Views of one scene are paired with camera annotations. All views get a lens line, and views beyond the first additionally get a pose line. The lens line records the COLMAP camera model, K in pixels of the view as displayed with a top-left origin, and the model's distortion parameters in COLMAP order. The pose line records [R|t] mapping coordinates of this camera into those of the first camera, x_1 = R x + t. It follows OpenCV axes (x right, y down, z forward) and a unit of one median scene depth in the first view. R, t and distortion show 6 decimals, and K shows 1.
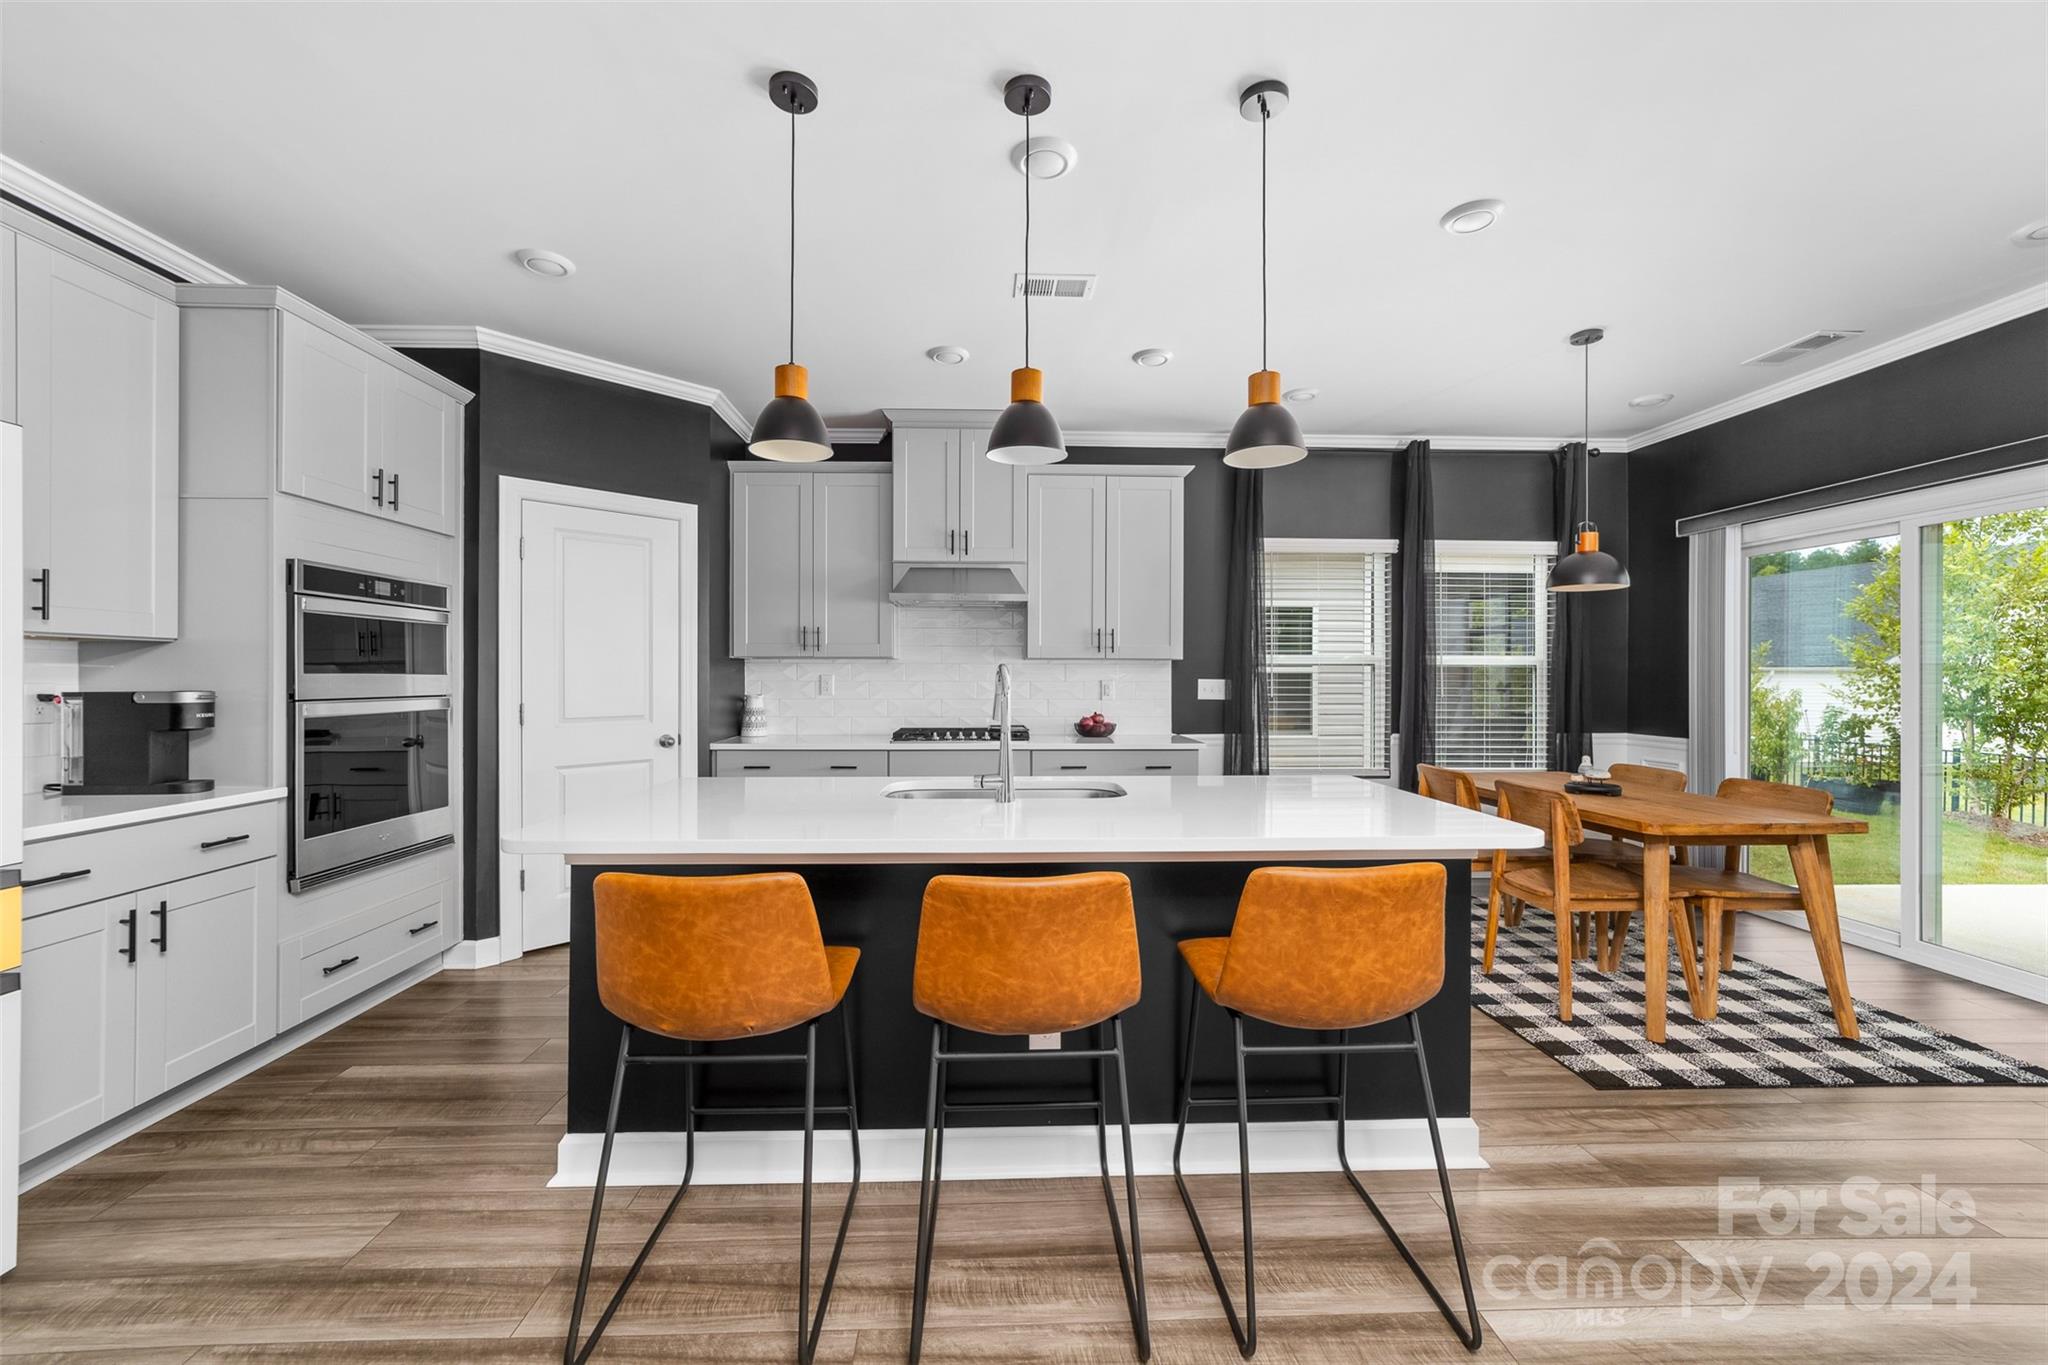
lens RADIAL K [[801.2, 0, 1019.1], [0, 801.2, 678.2], [0, 0, 1]] dist [-0.001135, -0.000004]
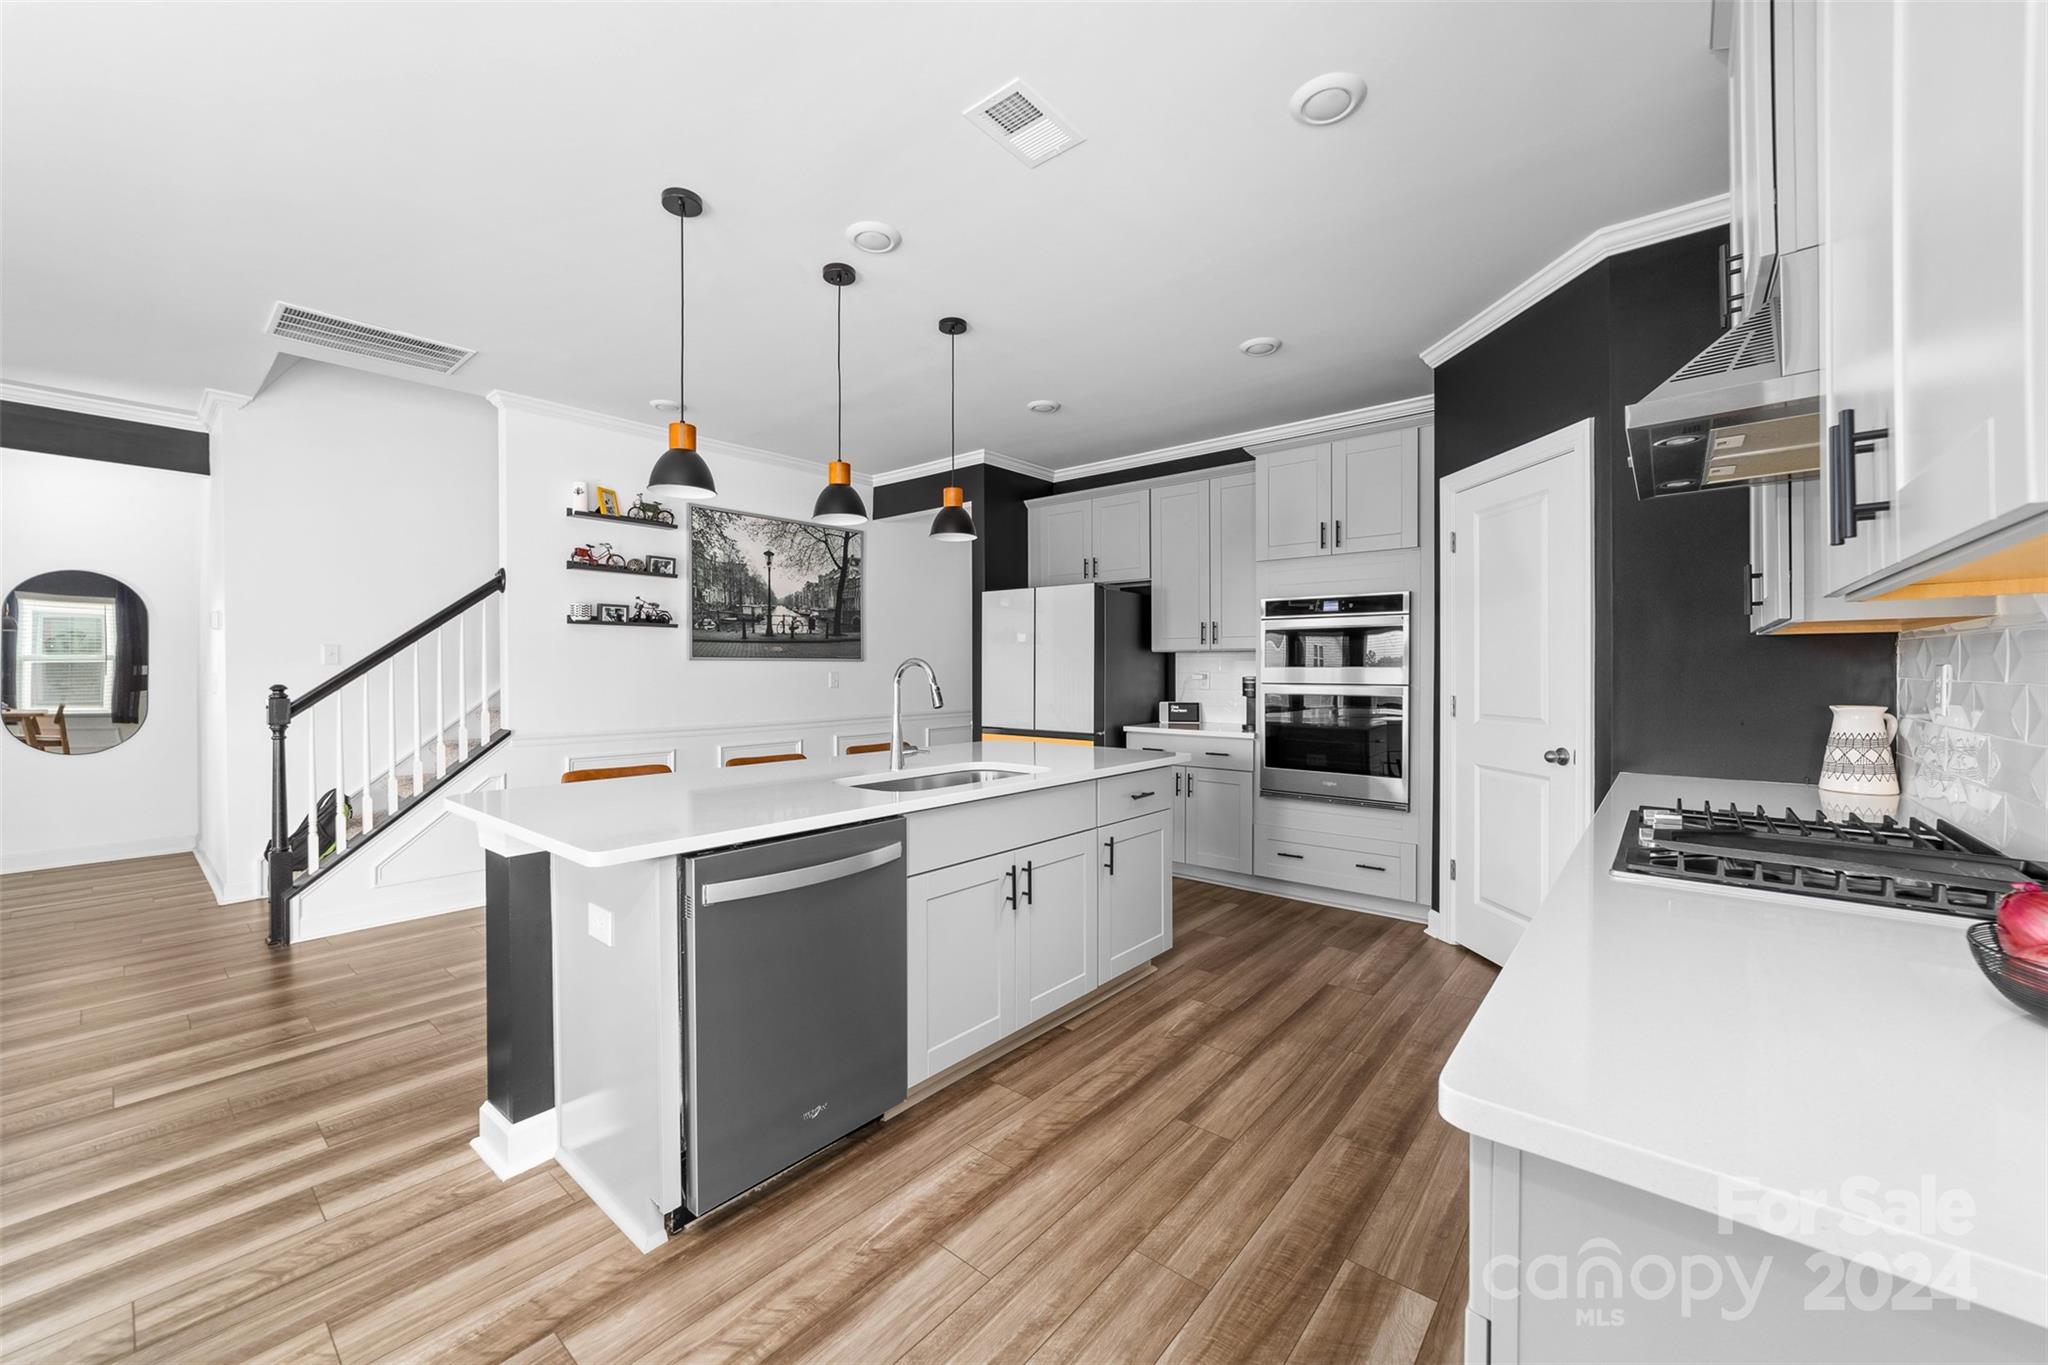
lens RADIAL K [[796.1, 0, 1018.1], [0, 796.1, 672.6], [0, 0, 1]] dist [0.000445, 0.000100]
pose [[-0.682208, 0.005318, -0.731139, 0.395383], [0.002489, 0.999985, 0.004951, -0.002708], [0.731154, 0.001558, -0.682211, 1.031506]]
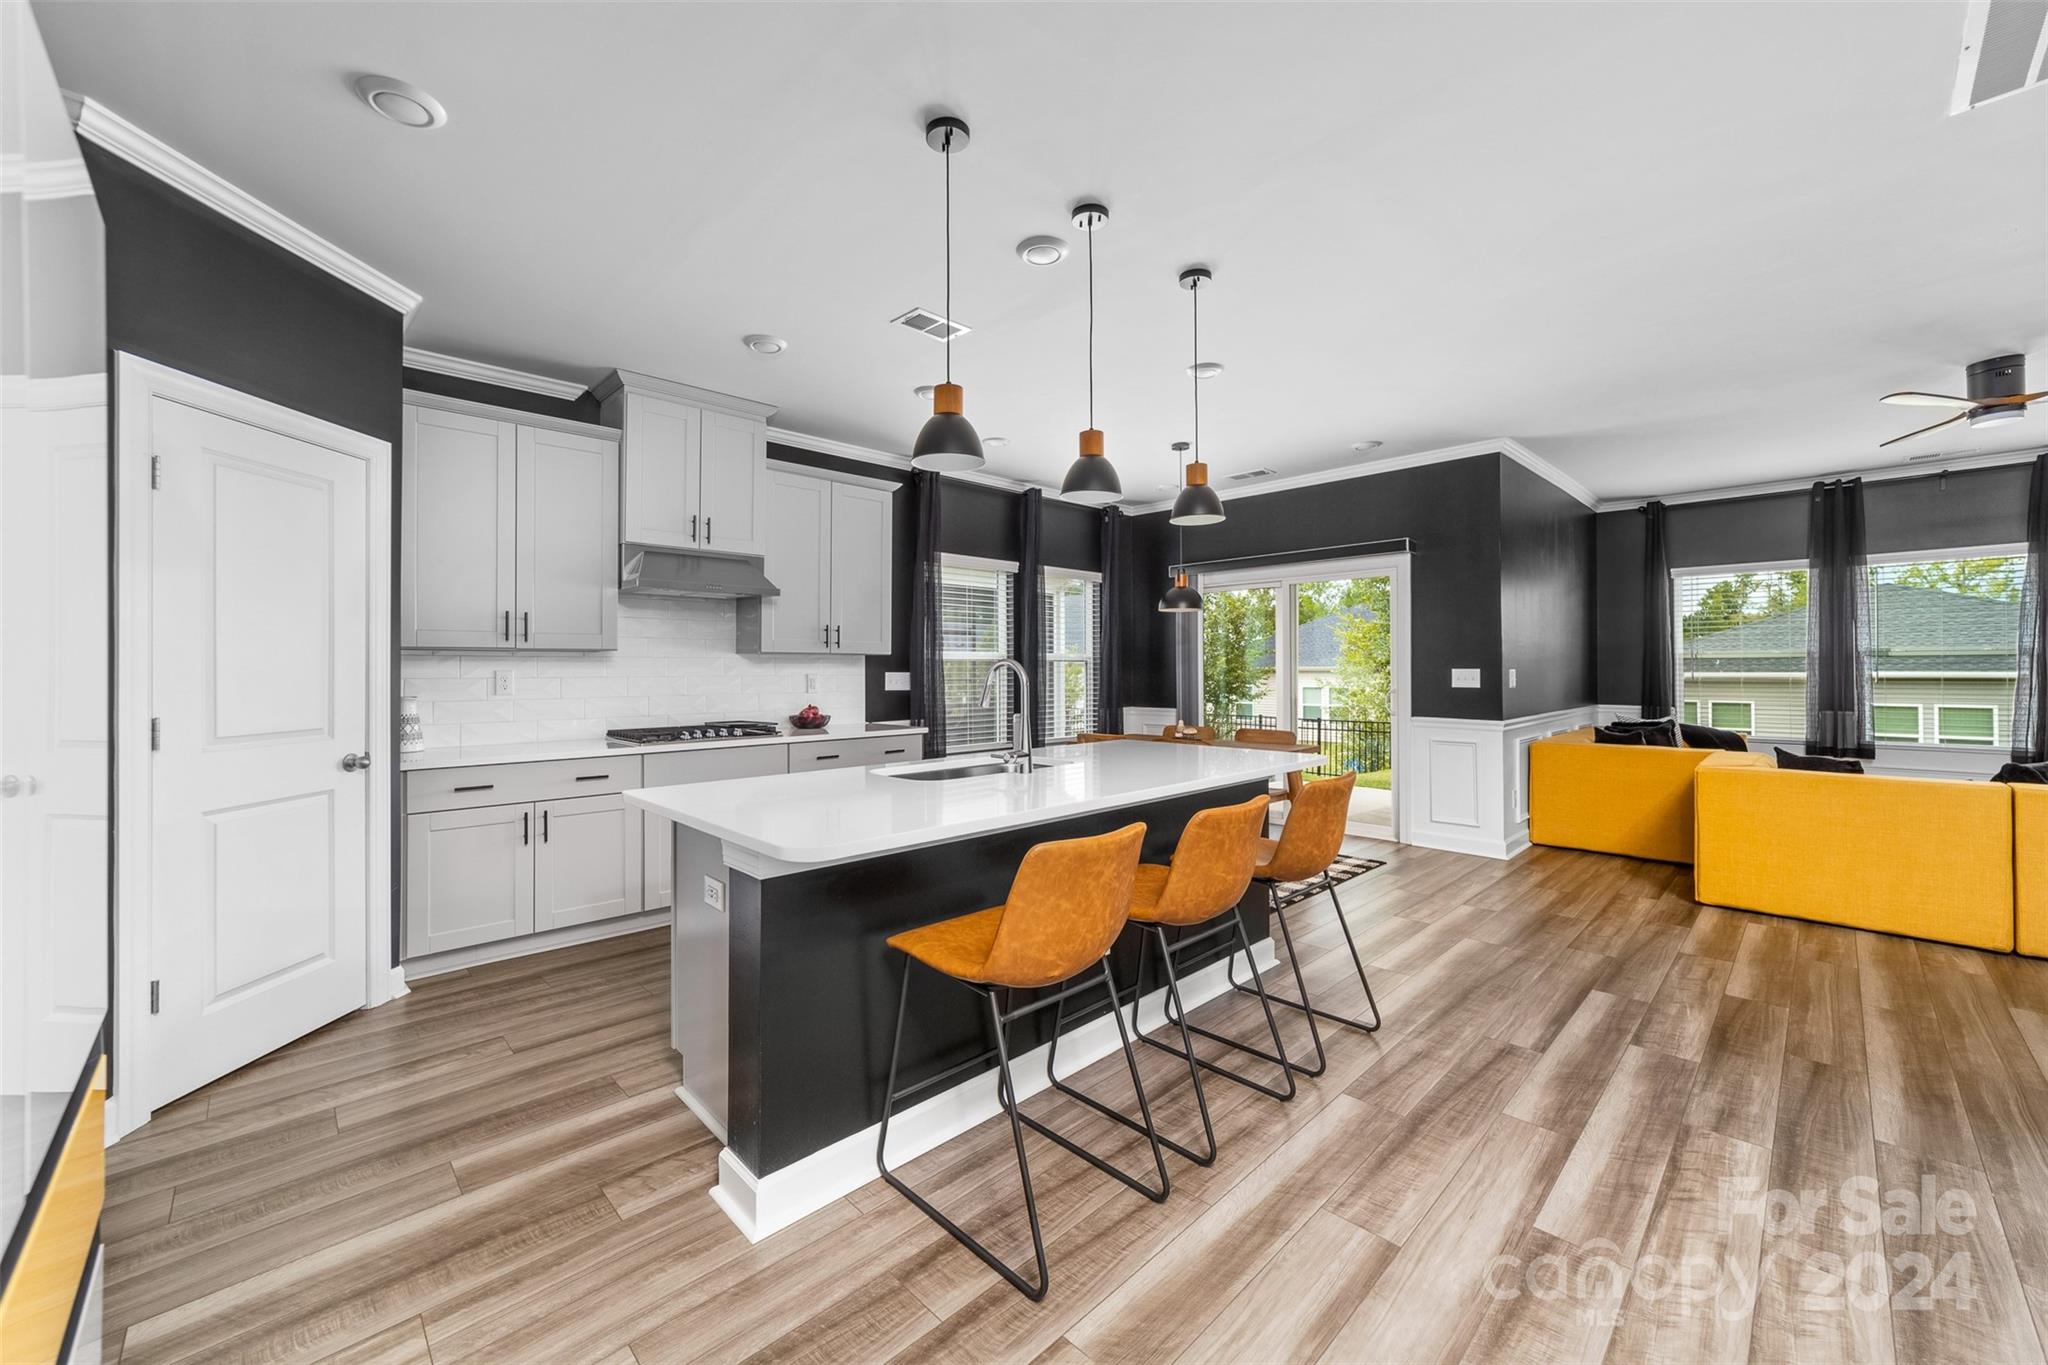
lens RADIAL K [[796.1, 0, 1018.1], [0, 796.1, 672.6], [0, 0, 1]] dist [0.000445, 0.000100]
pose [[0.747474, -0.006026, 0.664263, -0.425363], [0.004923, 0.999982, 0.003531, -0.002335], [-0.664272, 0.000631, 0.747490, 0.056867]]
